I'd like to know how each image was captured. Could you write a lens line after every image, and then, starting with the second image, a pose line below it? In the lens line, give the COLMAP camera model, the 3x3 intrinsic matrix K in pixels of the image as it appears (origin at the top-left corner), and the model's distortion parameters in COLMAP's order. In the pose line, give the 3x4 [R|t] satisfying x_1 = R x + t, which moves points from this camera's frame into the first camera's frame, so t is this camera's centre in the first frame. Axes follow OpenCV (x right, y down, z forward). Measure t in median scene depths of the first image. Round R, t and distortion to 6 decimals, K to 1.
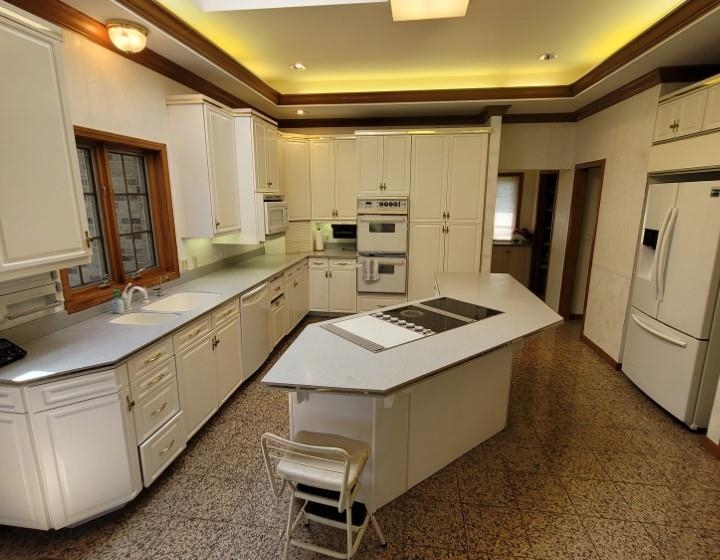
lens RADIAL K [[391.4, 0, 360.6], [0, 391.4, 283.4], [0, 0, 1]] dist [0.005157, -0.001022]
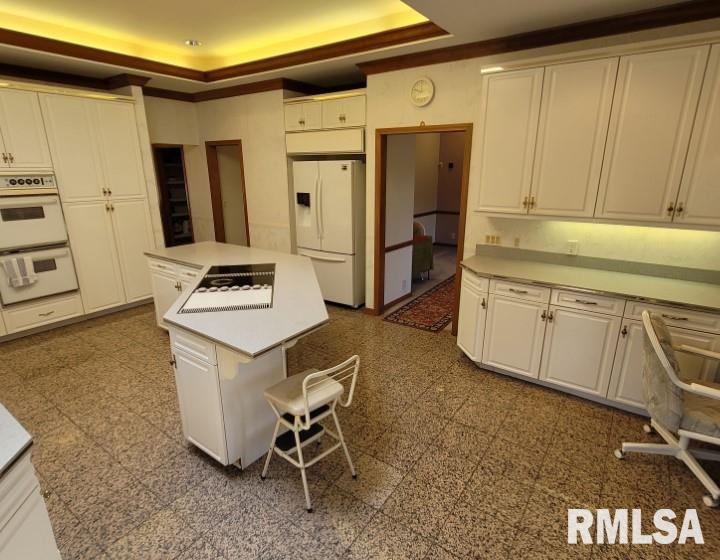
lens RADIAL K [[391.4, 0, 360.6], [0, 391.4, 283.4], [0, 0, 1]] dist [0.005157, -0.001022]
pose [[0.464885, -0.254920, 0.847879, -0.347062], [0.195461, 0.963575, 0.182535, -0.024162], [-0.863526, 0.080870, 0.497778, 0.072642]]
